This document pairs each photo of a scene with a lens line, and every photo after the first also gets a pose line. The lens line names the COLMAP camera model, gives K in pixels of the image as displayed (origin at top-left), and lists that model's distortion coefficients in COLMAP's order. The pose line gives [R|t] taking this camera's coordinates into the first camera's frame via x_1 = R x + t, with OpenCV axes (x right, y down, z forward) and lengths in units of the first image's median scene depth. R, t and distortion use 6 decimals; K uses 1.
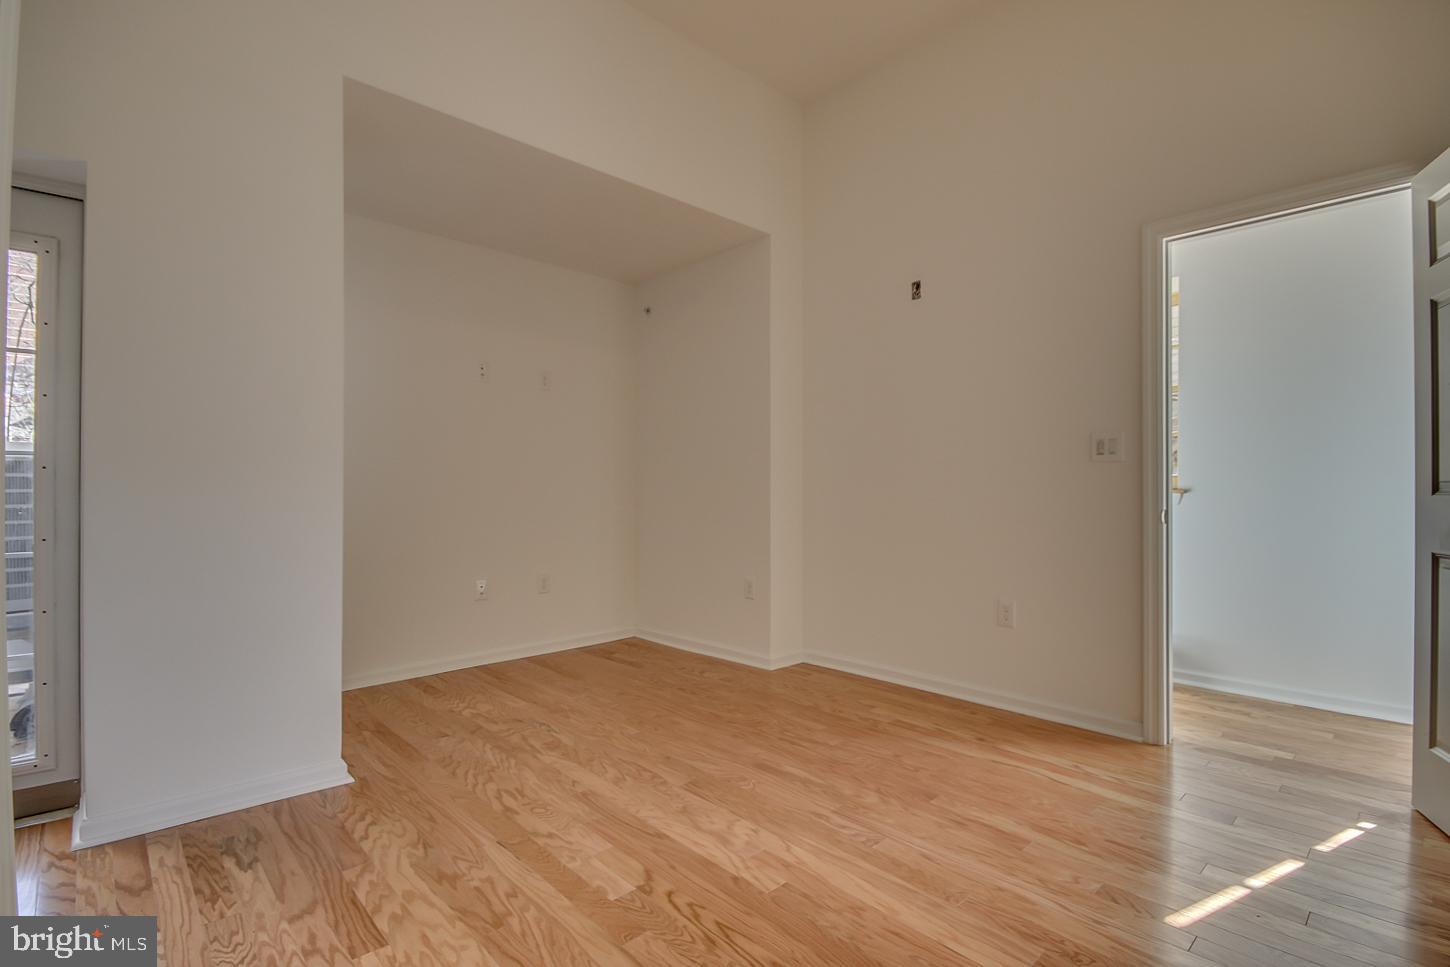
lens RADIAL K [[691.8, 0, 752.6], [0, 691.8, 489.3], [0, 0, 1]] dist [-0.005755, -0.000780]
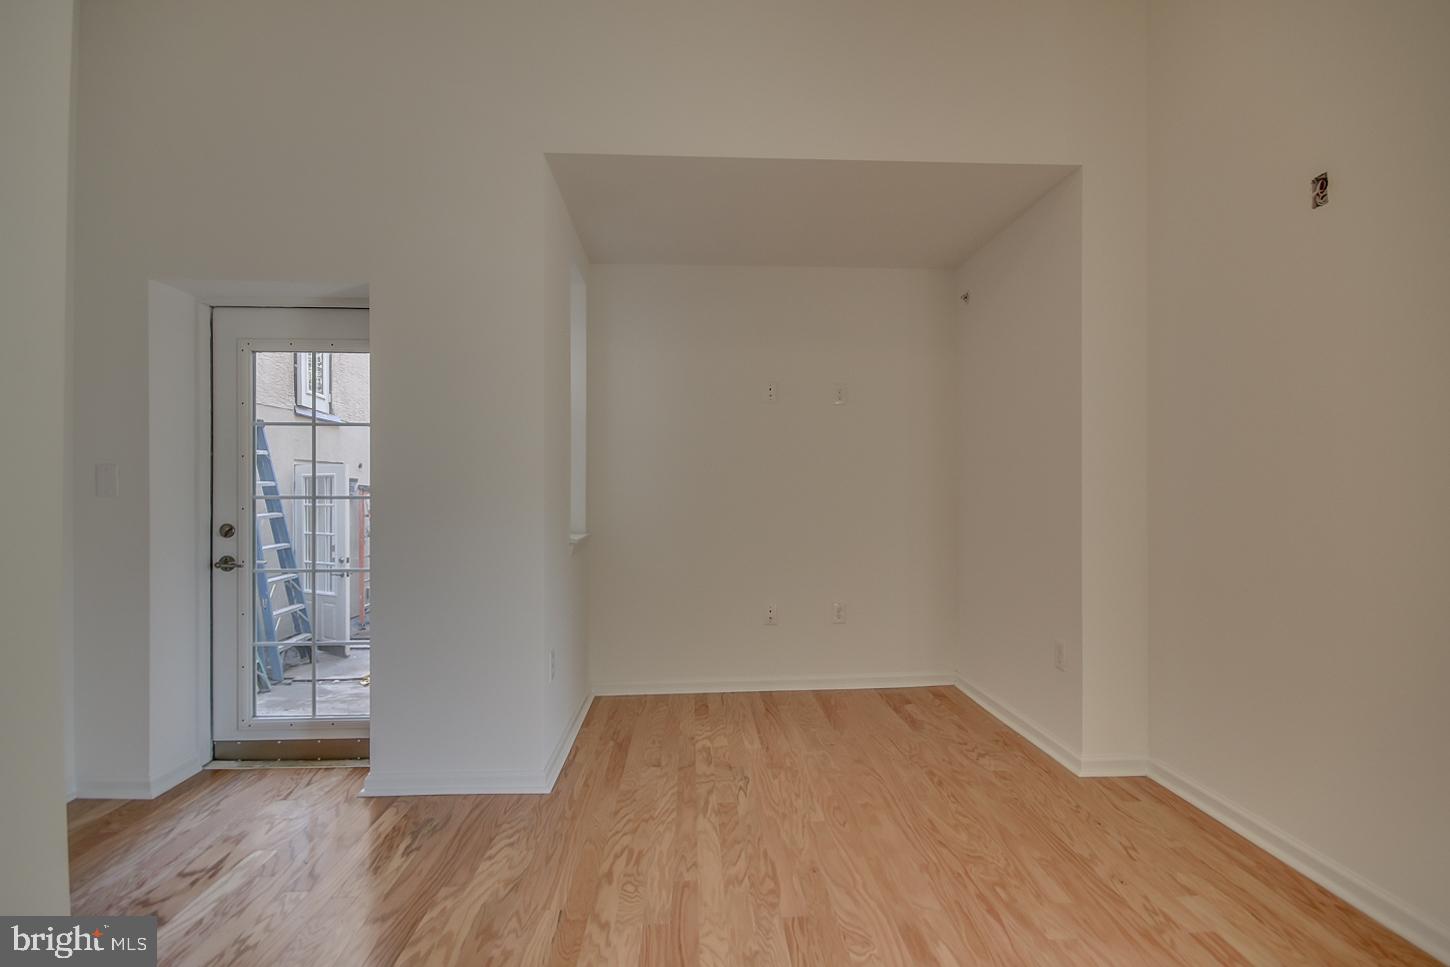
lens RADIAL K [[722.0, 0, 725.1], [0, 722.0, 485.0], [0, 0, 1]] dist [0.000272, -0.000254]
pose [[0.751749, -0.006223, -0.659420, 0.308876], [0.007807, 0.999969, -0.000536, -0.040948], [0.659403, -0.004746, 0.751774, 0.295504]]
